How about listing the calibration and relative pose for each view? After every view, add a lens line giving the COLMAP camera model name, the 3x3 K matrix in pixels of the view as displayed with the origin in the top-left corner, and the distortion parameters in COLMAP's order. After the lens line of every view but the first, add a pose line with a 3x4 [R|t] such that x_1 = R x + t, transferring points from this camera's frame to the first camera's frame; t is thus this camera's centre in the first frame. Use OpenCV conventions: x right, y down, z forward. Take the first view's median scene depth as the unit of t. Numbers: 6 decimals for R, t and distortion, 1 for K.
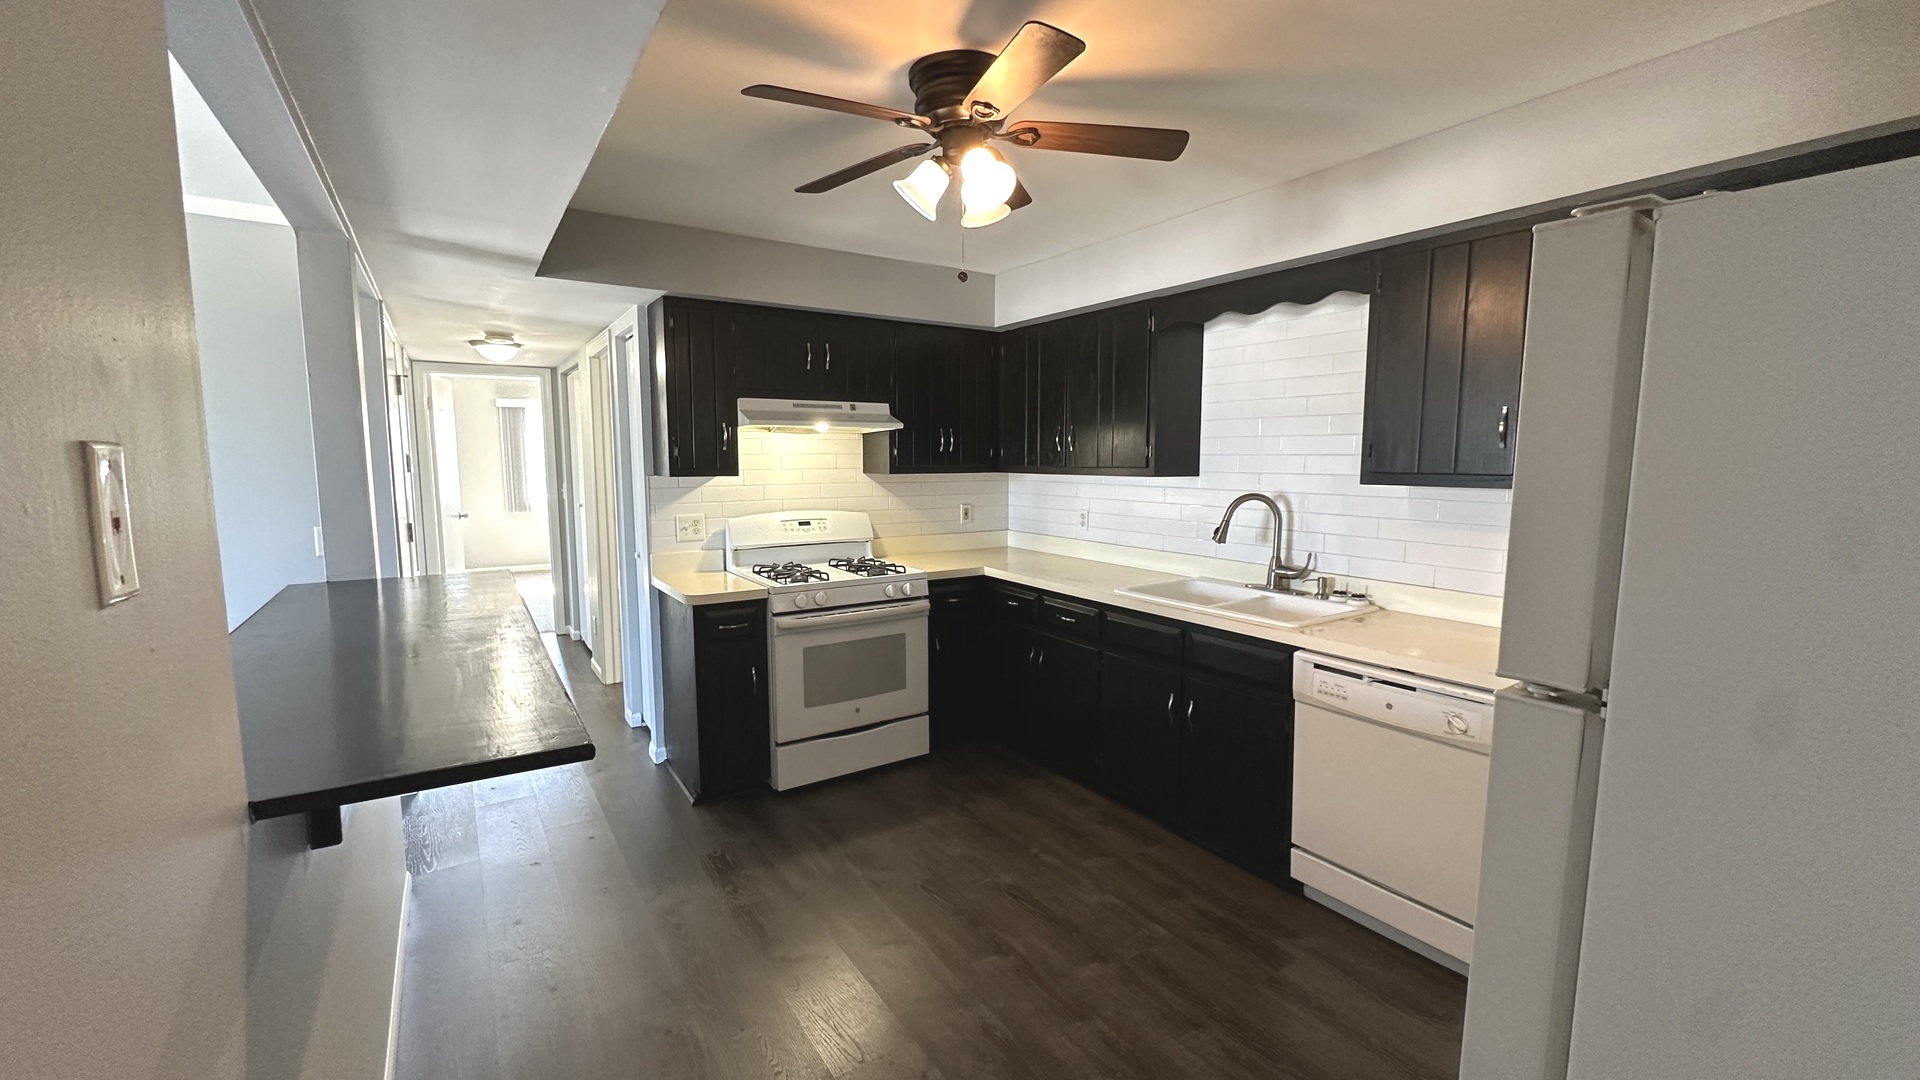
lens RADIAL K [[774.2, 0, 961.2], [0, 774.2, 535.0], [0, 0, 1]] dist [-0.001396, 0.000532]
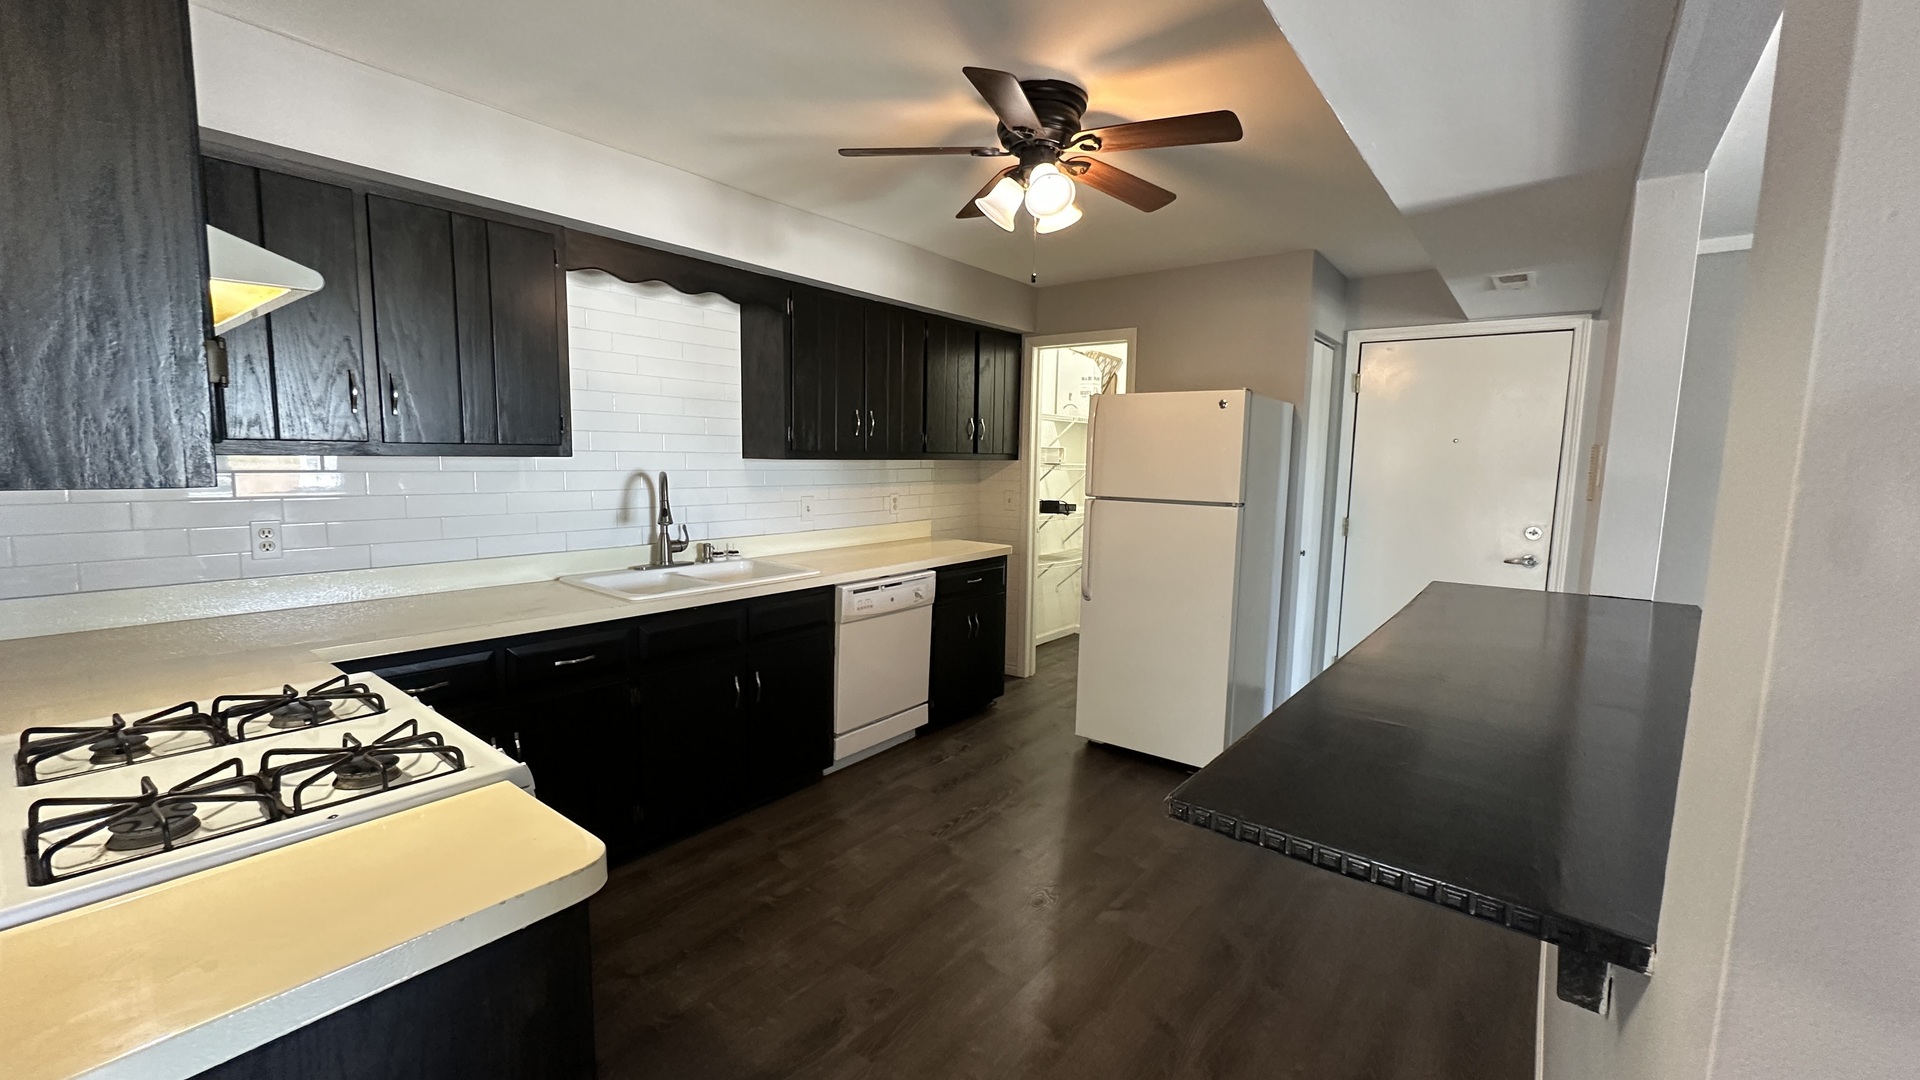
lens RADIAL K [[774.2, 0, 947.4], [0, 774.2, 541.8], [0, 0, 1]] dist [-0.001396, 0.000532]
pose [[-0.304833, -0.111282, 0.945882, -0.706930], [0.081979, 0.986399, 0.142468, -0.079983], [-0.948871, 0.120971, -0.291564, 0.994714]]
